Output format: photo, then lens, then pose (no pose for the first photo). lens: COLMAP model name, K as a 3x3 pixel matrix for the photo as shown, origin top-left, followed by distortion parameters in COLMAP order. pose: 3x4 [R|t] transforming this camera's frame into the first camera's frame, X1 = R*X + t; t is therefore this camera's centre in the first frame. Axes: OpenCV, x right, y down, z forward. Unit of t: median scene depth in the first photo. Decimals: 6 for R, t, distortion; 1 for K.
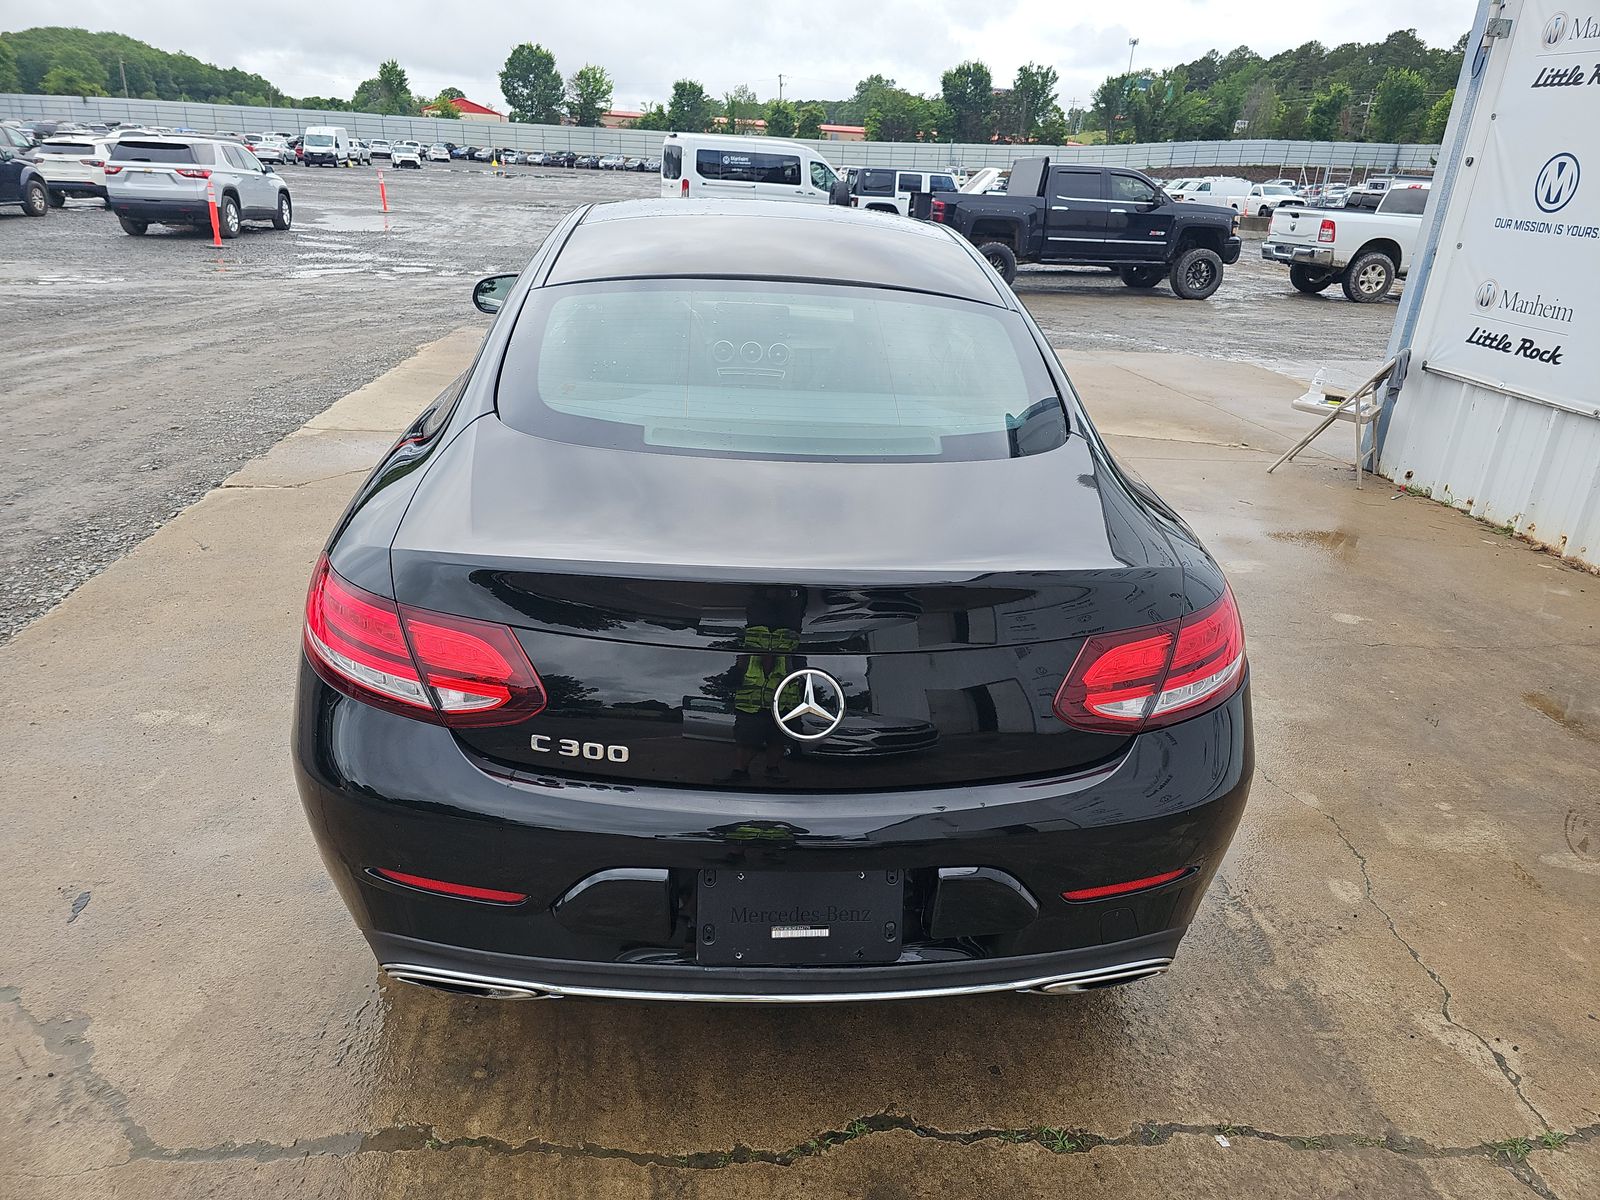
lens RADIAL K [[1064.6, 0, 801.5], [0, 1064.6, 602.4], [0, 0, 1]] dist [0.040341, -0.042444]
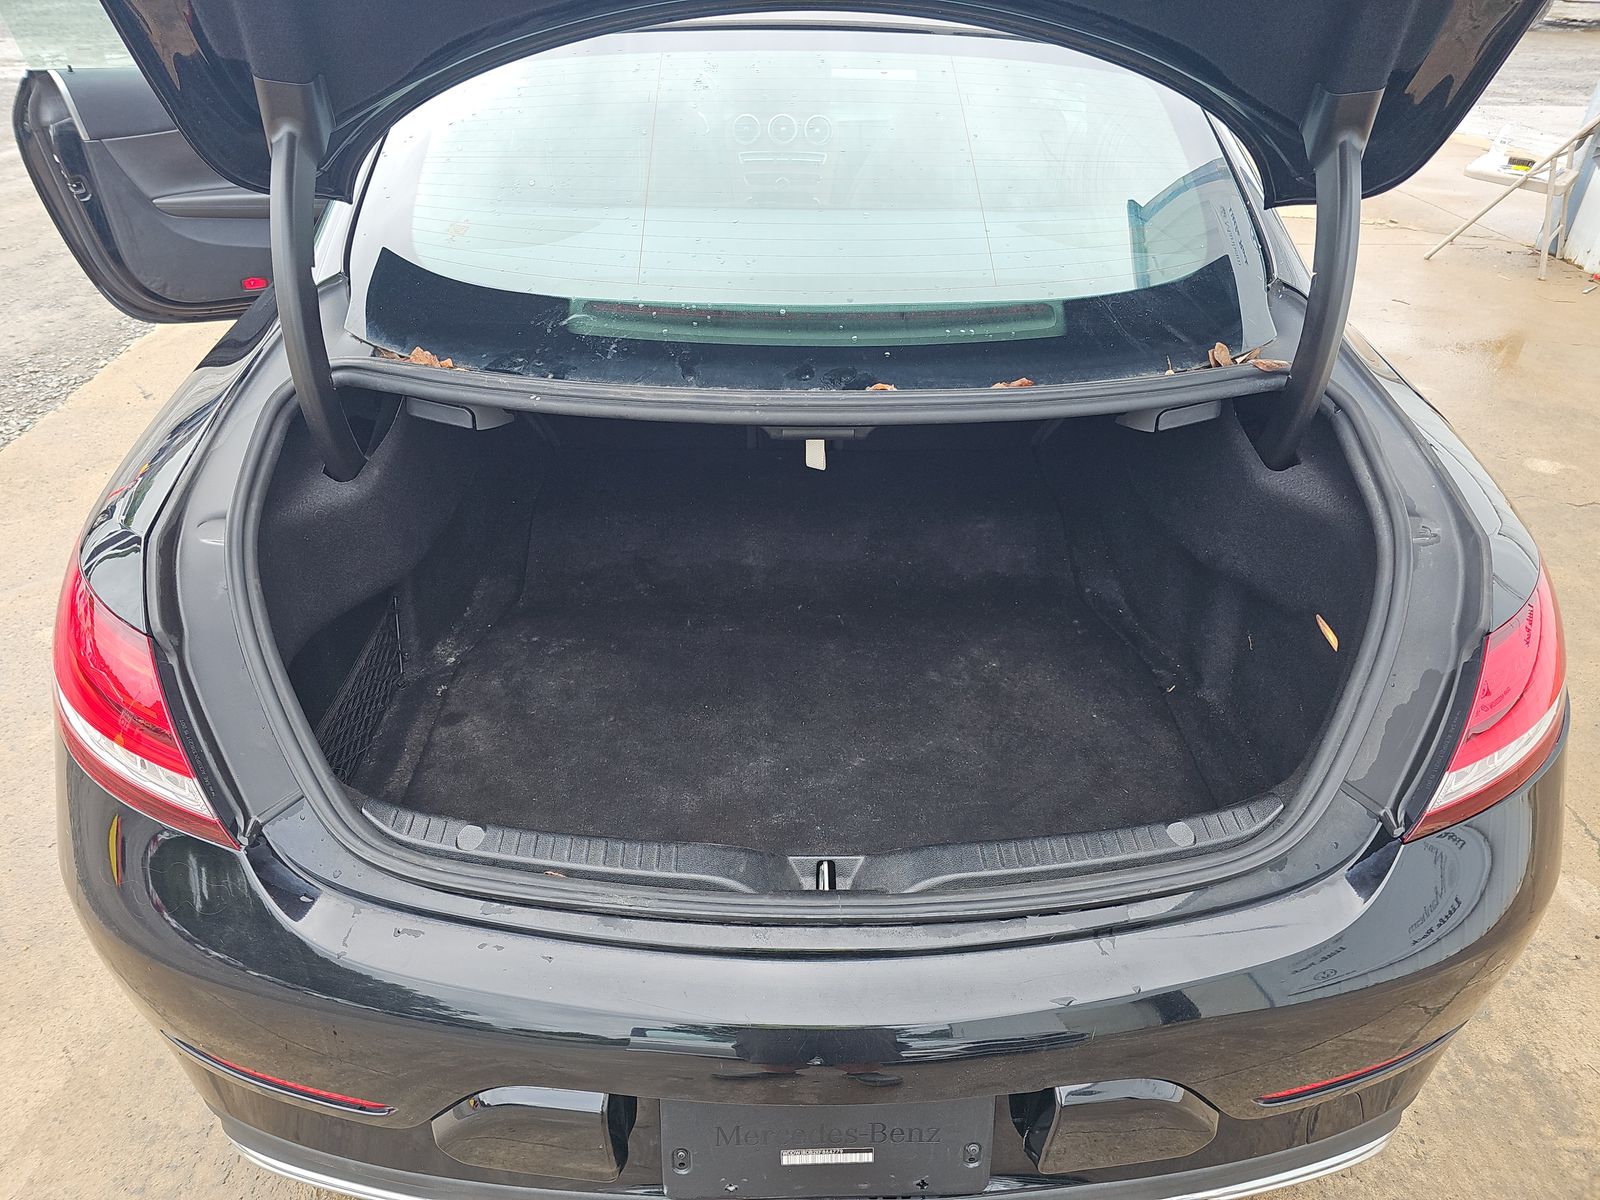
lens RADIAL K [[1064.6, 0, 790.4], [0, 1064.6, 596.8], [0, 0, 1]] dist [0.040341, -0.042444]
pose [[0.997915, -0.005289, -0.064323, 0.013214], [0.017701, 0.980849, 0.193965, -0.091725], [0.062065, -0.194699, 0.978897, 0.300848]]
